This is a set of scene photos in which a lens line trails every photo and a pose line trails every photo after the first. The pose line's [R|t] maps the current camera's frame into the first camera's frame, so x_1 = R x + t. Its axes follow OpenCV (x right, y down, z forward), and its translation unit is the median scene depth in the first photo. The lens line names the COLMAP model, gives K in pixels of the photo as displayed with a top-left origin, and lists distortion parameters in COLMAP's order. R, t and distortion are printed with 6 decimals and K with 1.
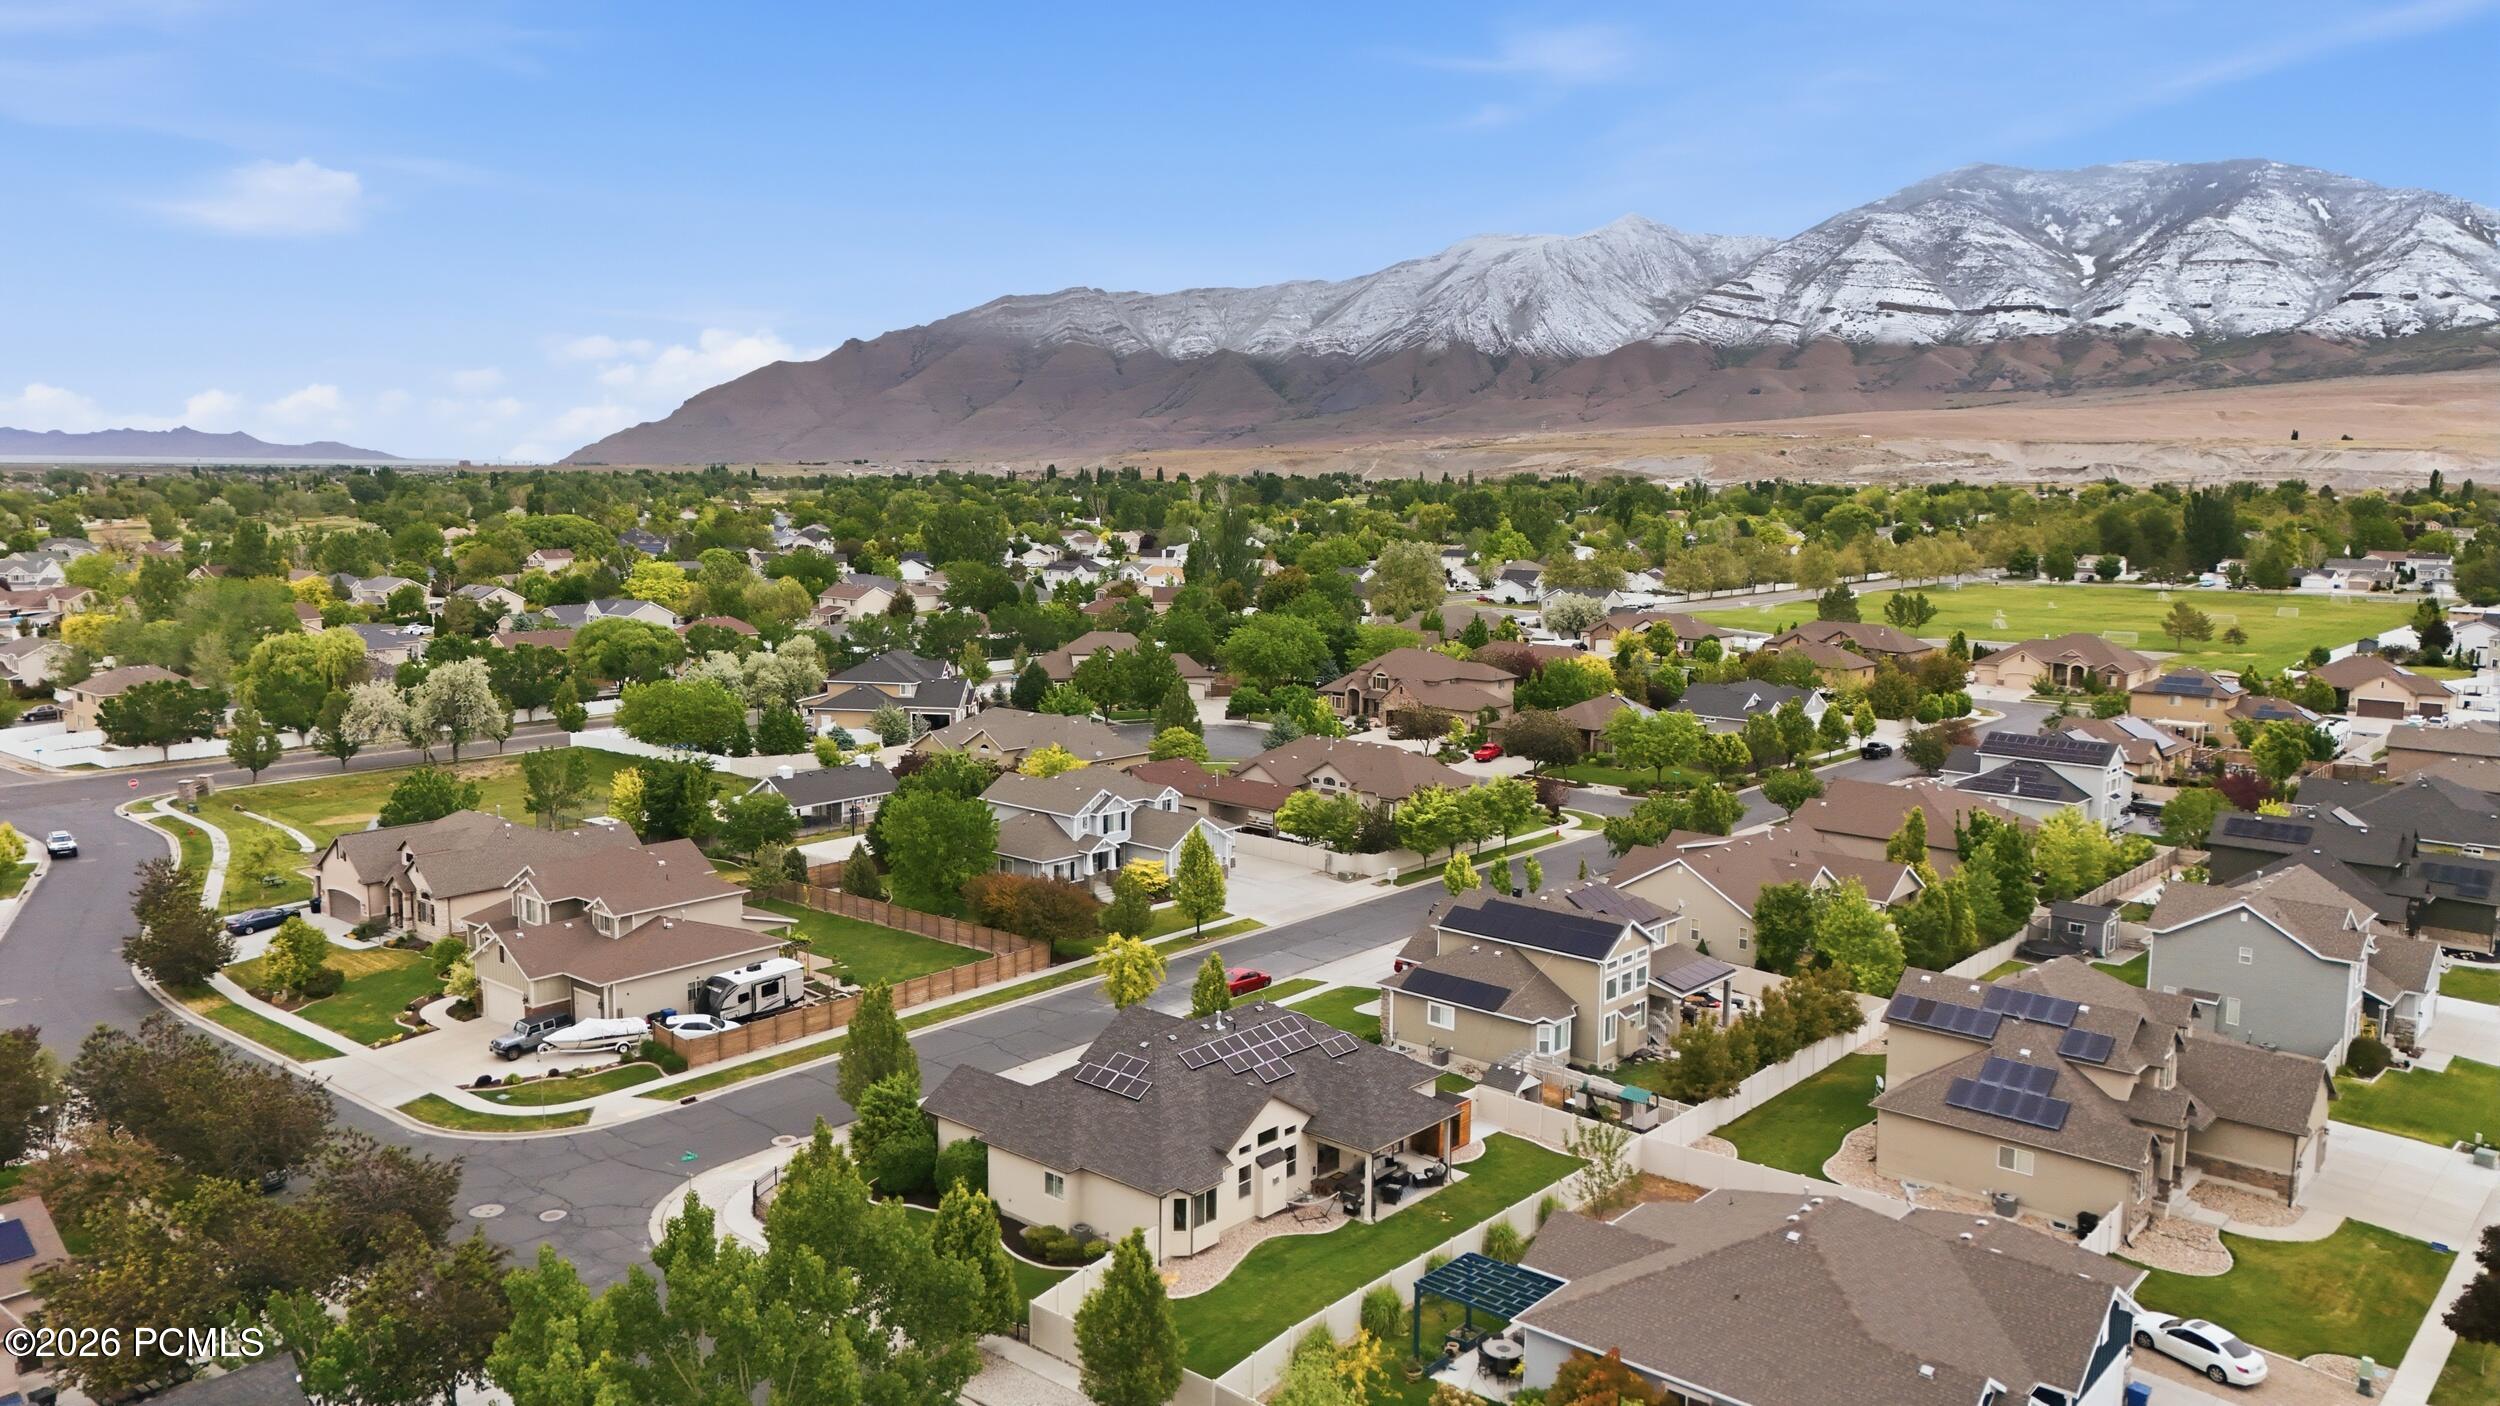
lens RADIAL K [[1828.3, 0, 1248.2], [0, 1828.3, 710.4], [0, 0, 1]] dist [0.081026, -0.079313]
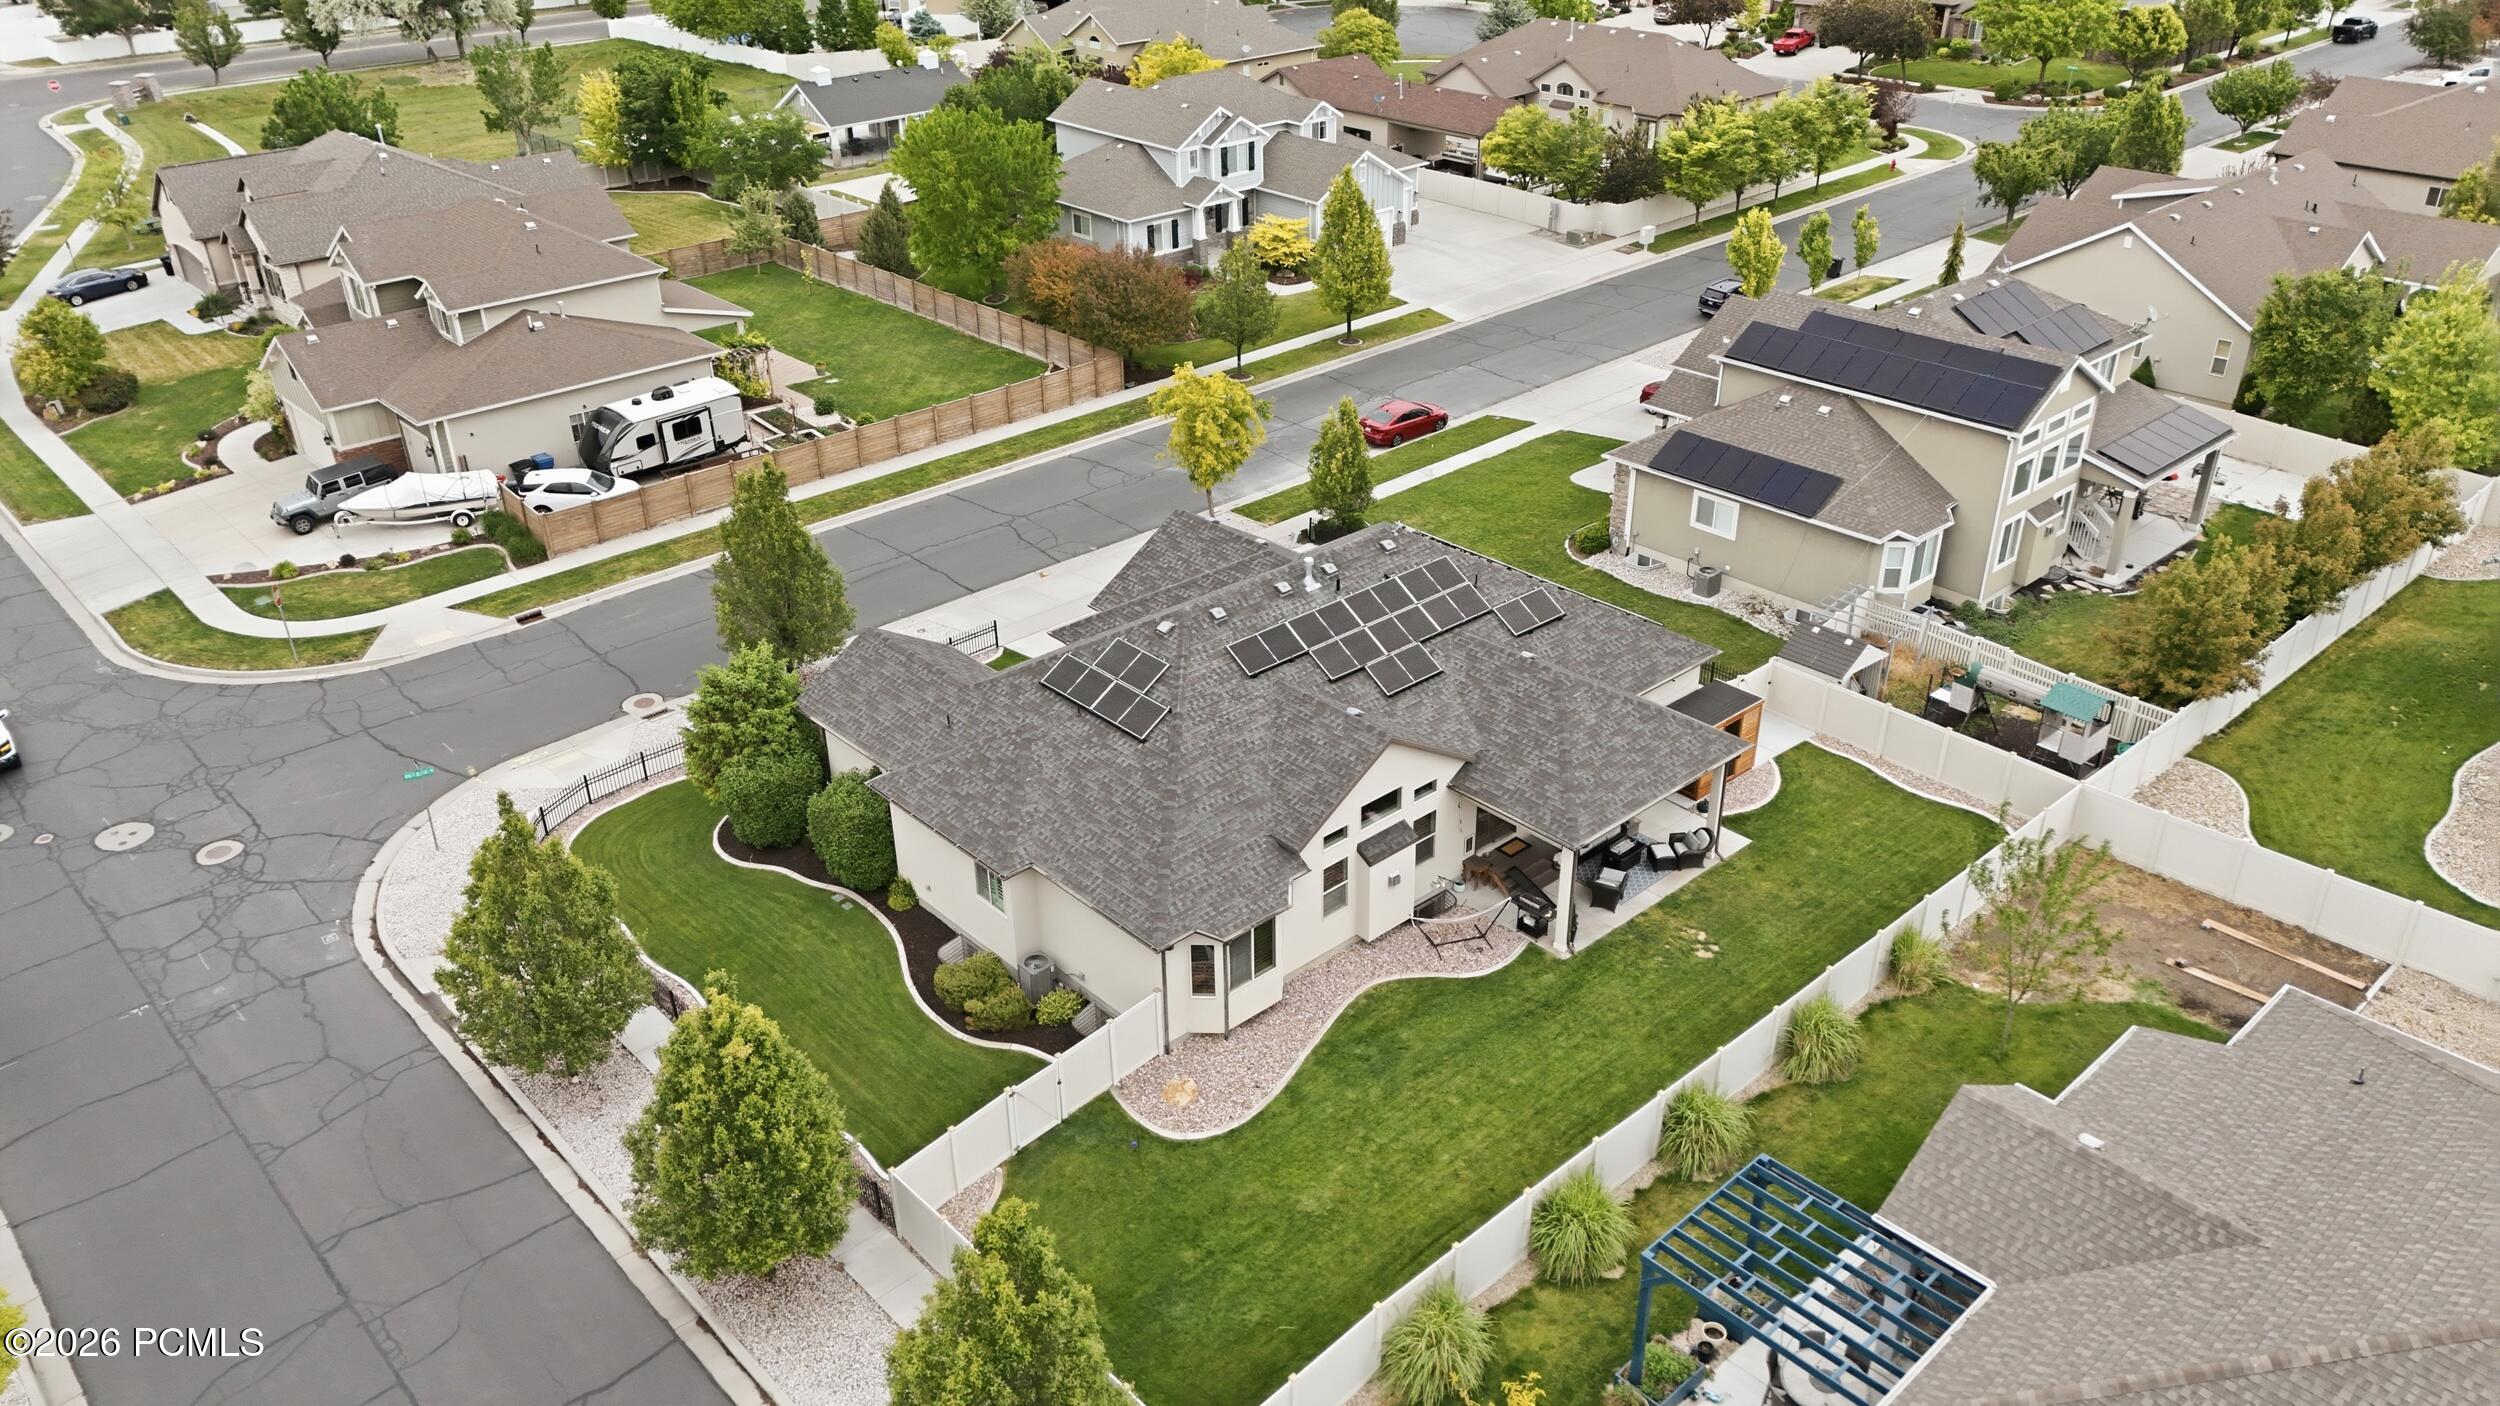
lens RADIAL K [[1828.3, 0, 1247.9], [0, 1828.3, 722.1], [0, 0, 1]] dist [0.081026, -0.079313]
pose [[0.992280, 0.038045, -0.118035, 0.025058], [0.007747, 0.930906, 0.365177, 0.007859], [0.123772, -0.363272, 0.923425, 0.367907]]
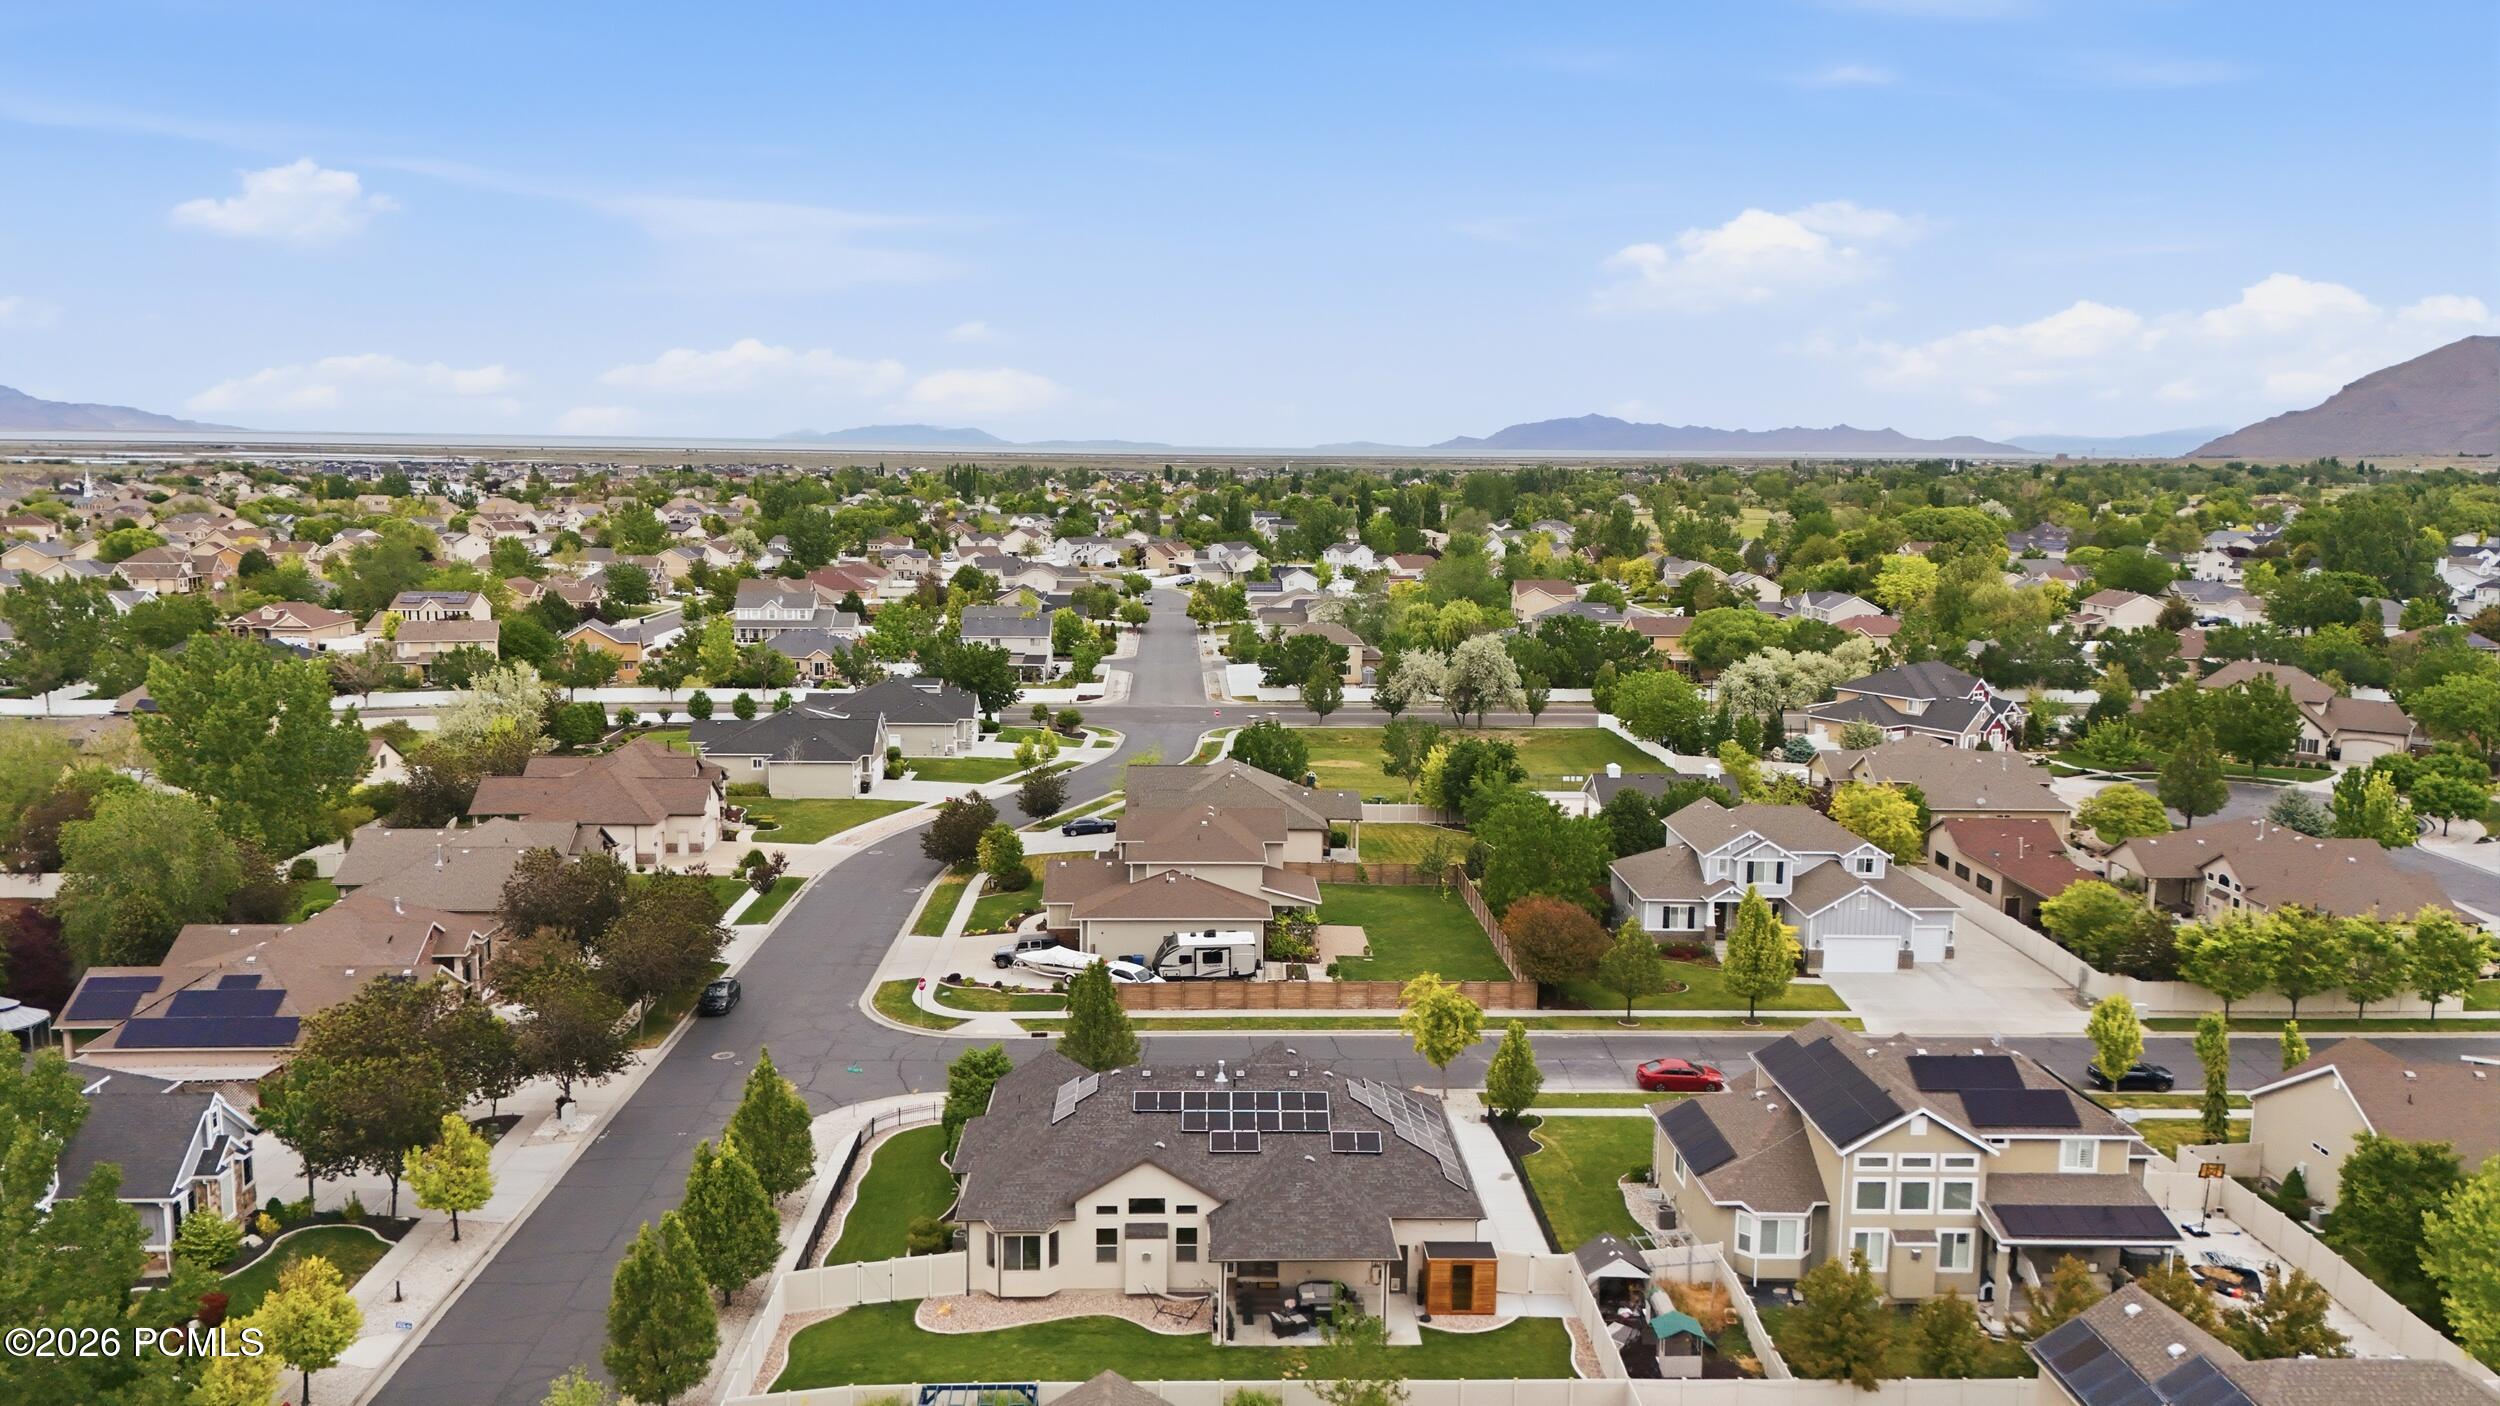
lens RADIAL K [[1828.3, 0, 1239.4], [0, 1828.3, 689.5], [0, 0, 1]] dist [0.081026, -0.079313]
pose [[0.674600, 0.097767, -0.731681, 0.482323], [-0.103319, 0.993939, 0.037551, -0.037246], [0.730918, 0.050264, 0.680612, 0.306991]]
